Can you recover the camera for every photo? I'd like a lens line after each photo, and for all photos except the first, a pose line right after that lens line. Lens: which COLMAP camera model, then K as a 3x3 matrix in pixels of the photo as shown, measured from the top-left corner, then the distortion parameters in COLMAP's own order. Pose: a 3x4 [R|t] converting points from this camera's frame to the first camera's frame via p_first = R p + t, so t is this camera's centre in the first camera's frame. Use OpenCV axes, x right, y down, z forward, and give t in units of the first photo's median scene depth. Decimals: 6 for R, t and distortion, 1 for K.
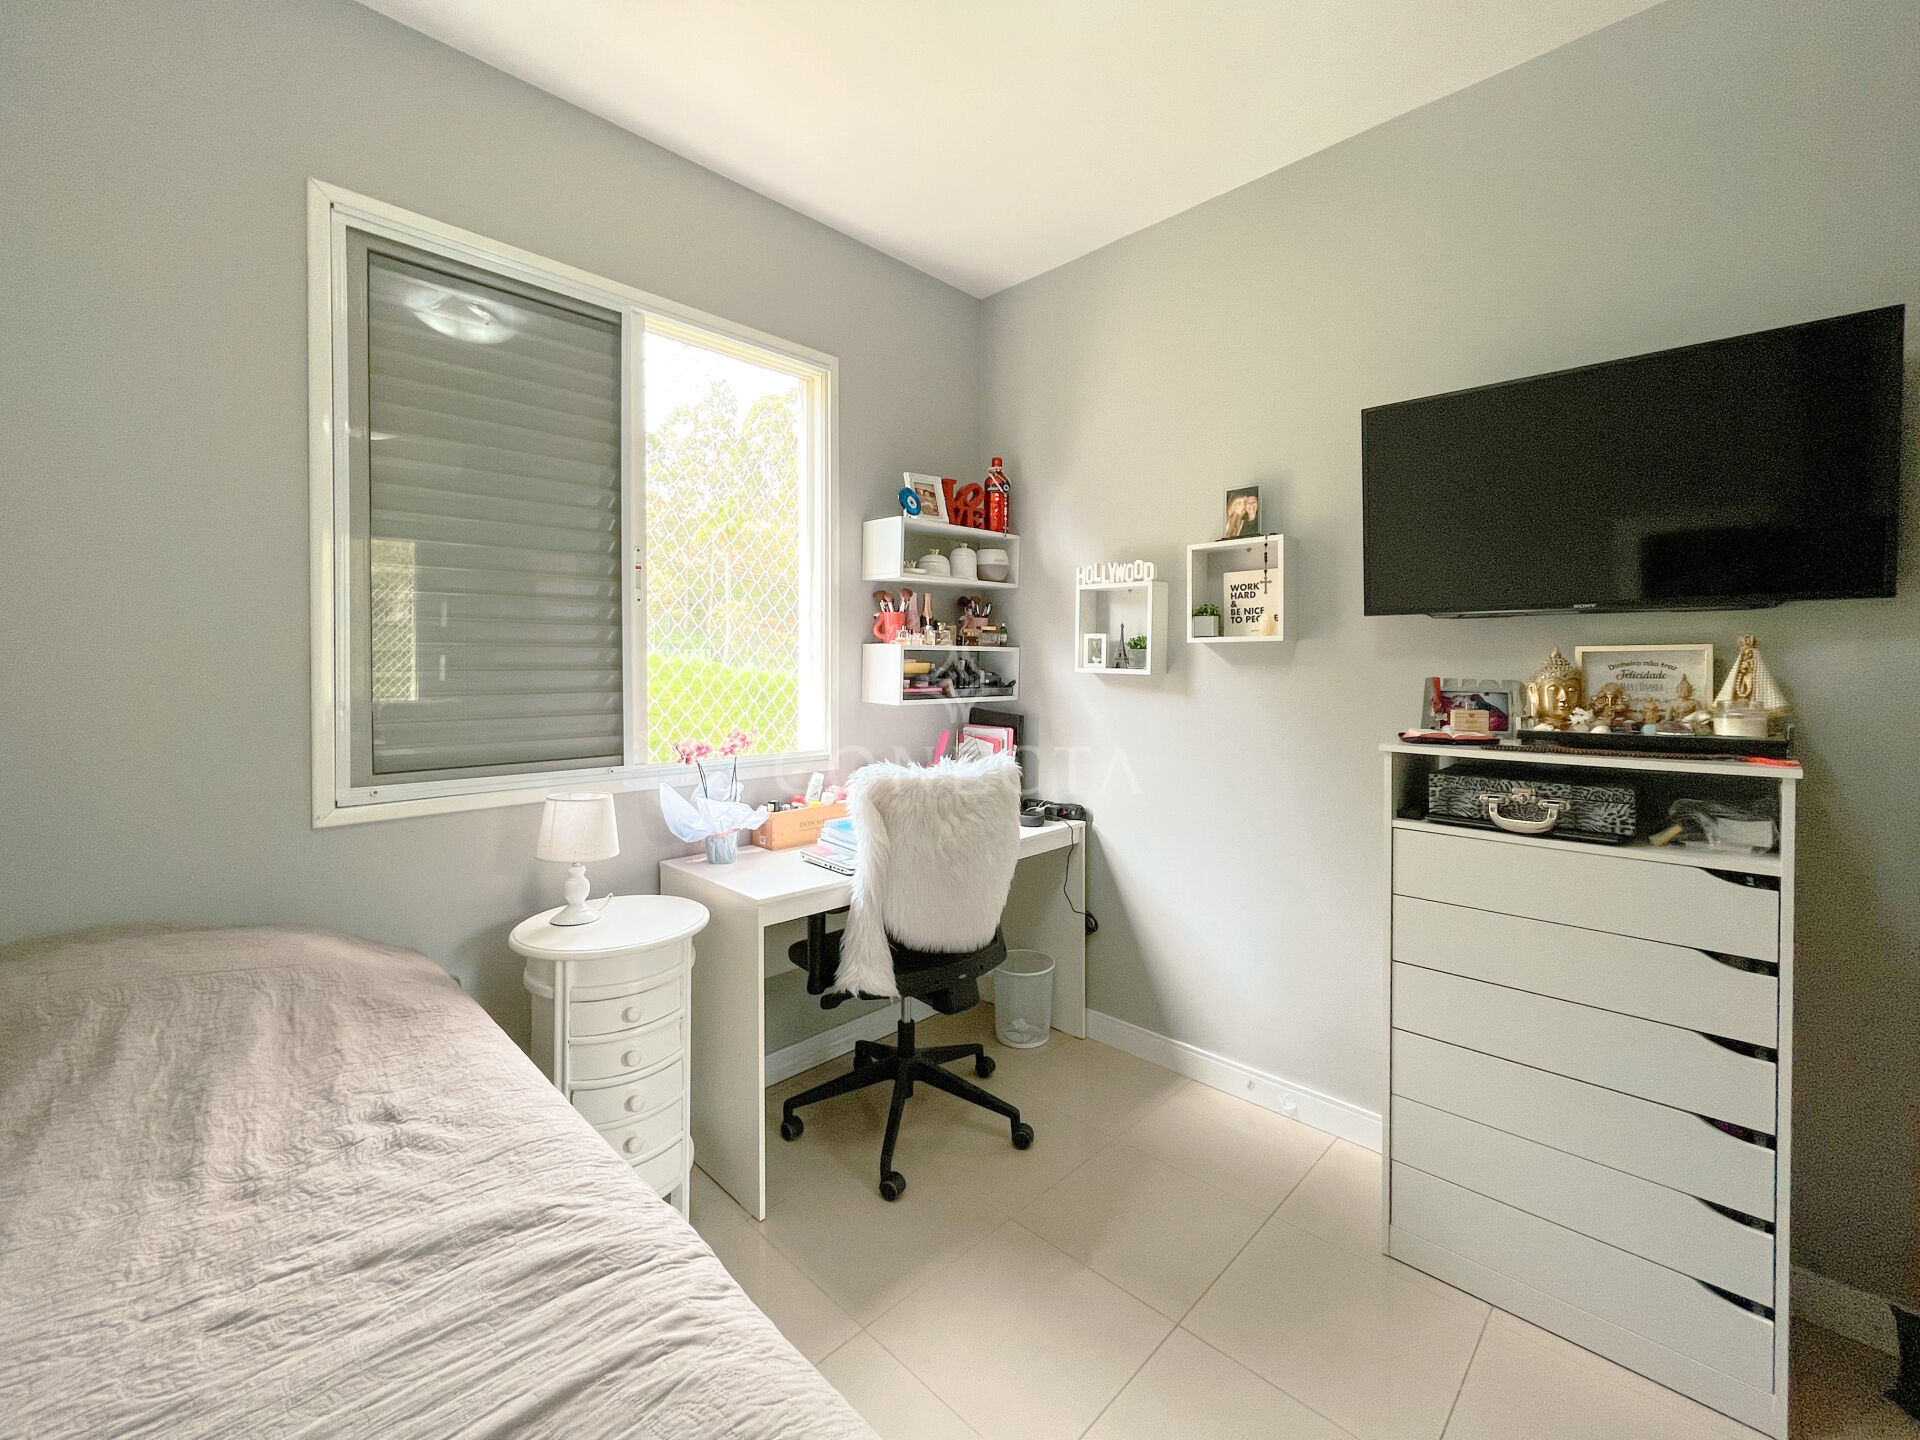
lens RADIAL K [[797.6, 0, 936.3], [0, 797.6, 681.9], [0, 0, 1]] dist [-0.002368, 0.000474]
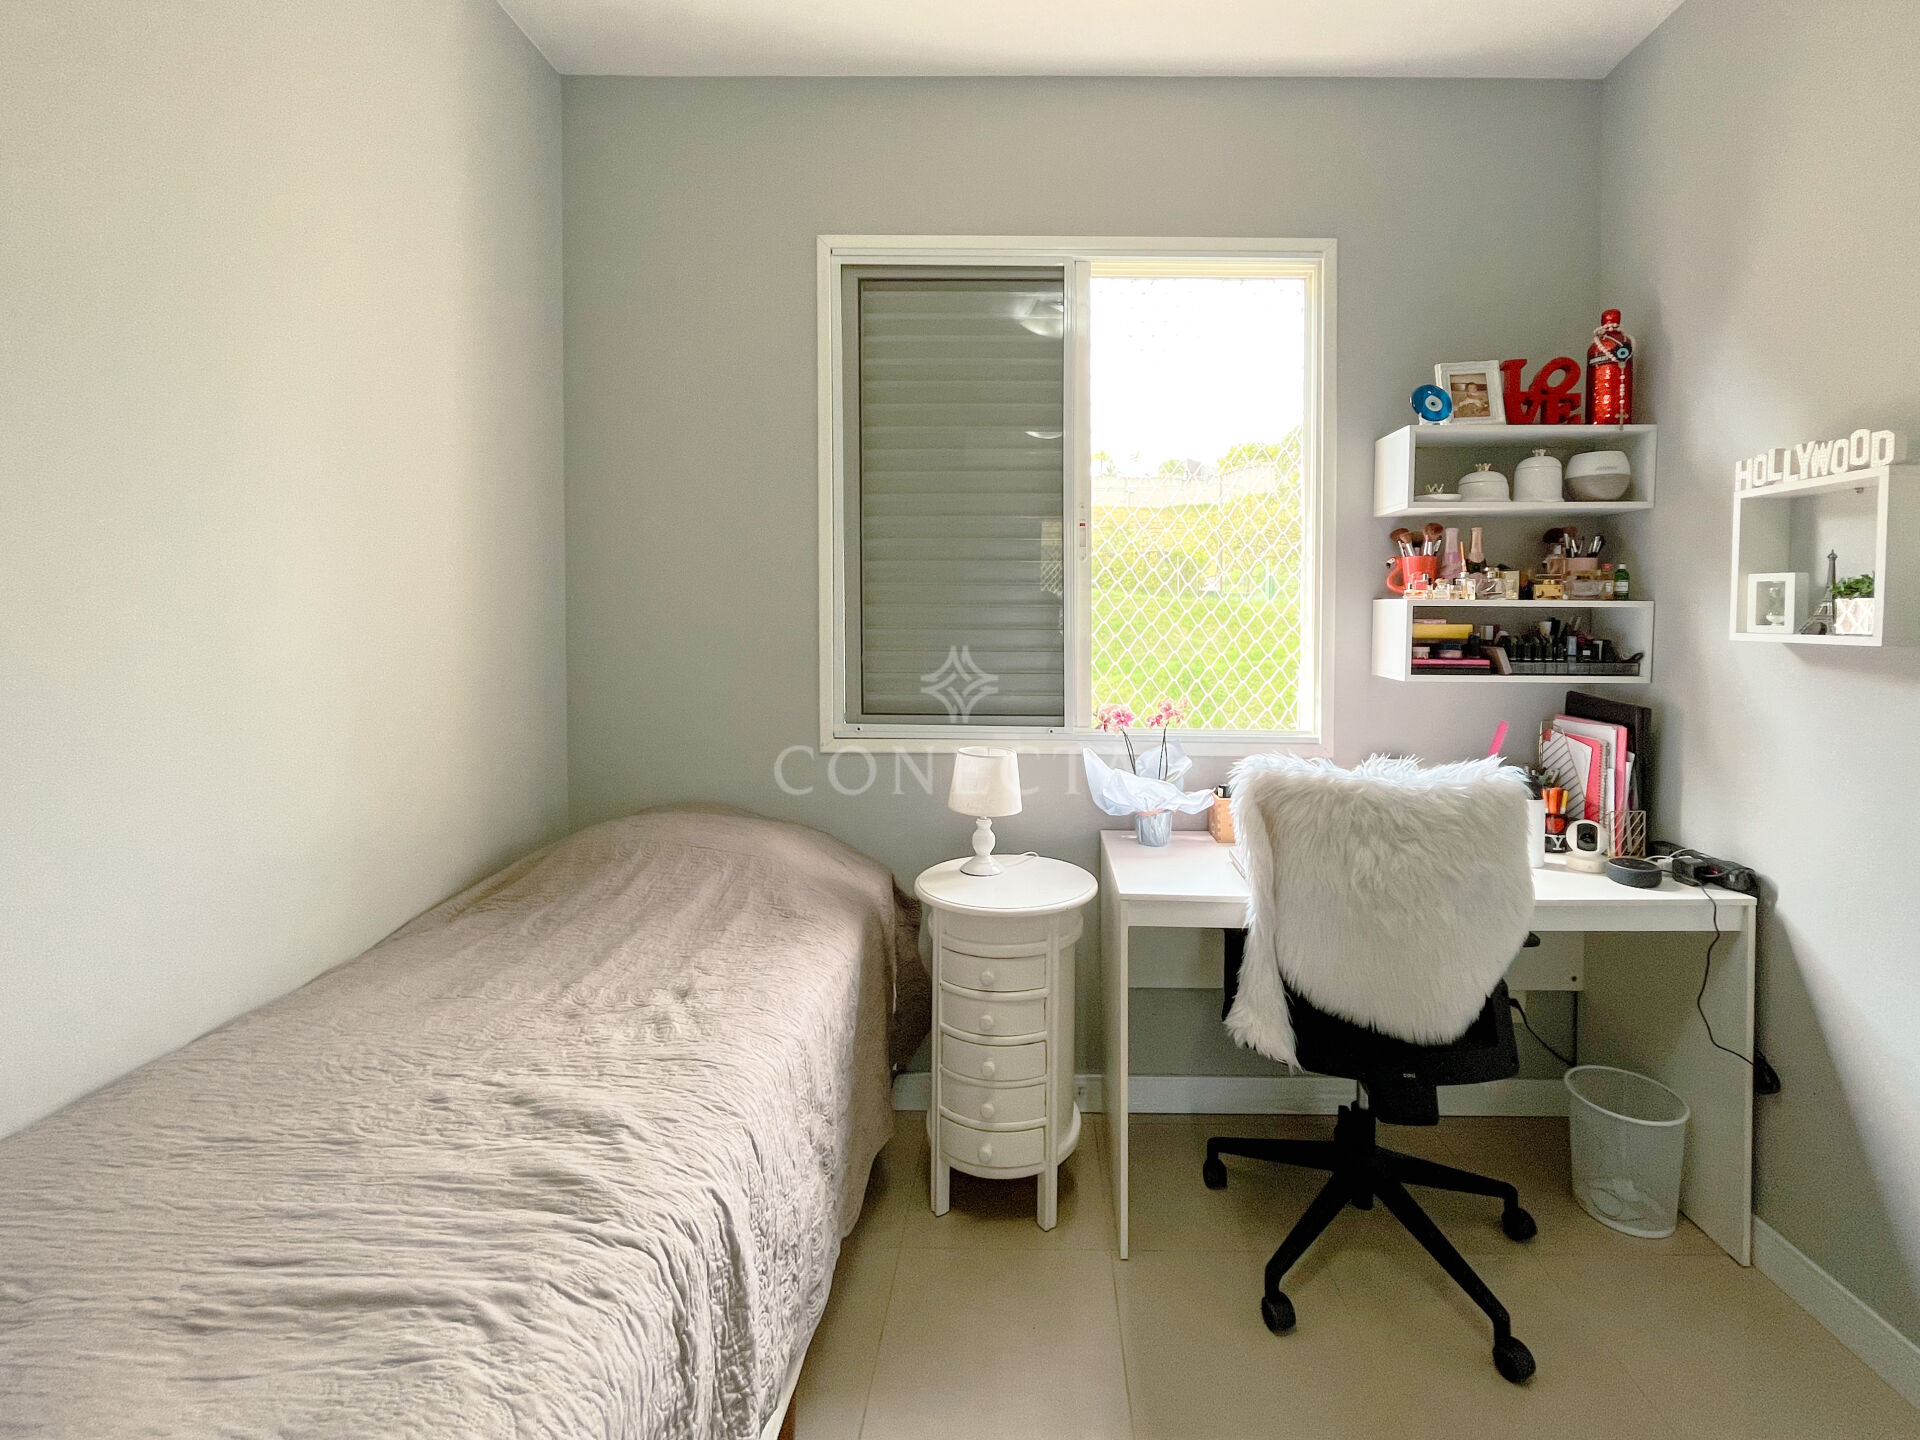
lens RADIAL K [[797.6, 0, 997.3], [0, 797.6, 652.5], [0, 0, 1]] dist [-0.002368, 0.000474]
pose [[0.706832, 0.026375, -0.706890, 0.235634], [-0.022340, 0.999639, 0.014959, -0.000057], [0.707029, 0.005219, 0.707166, 0.231812]]
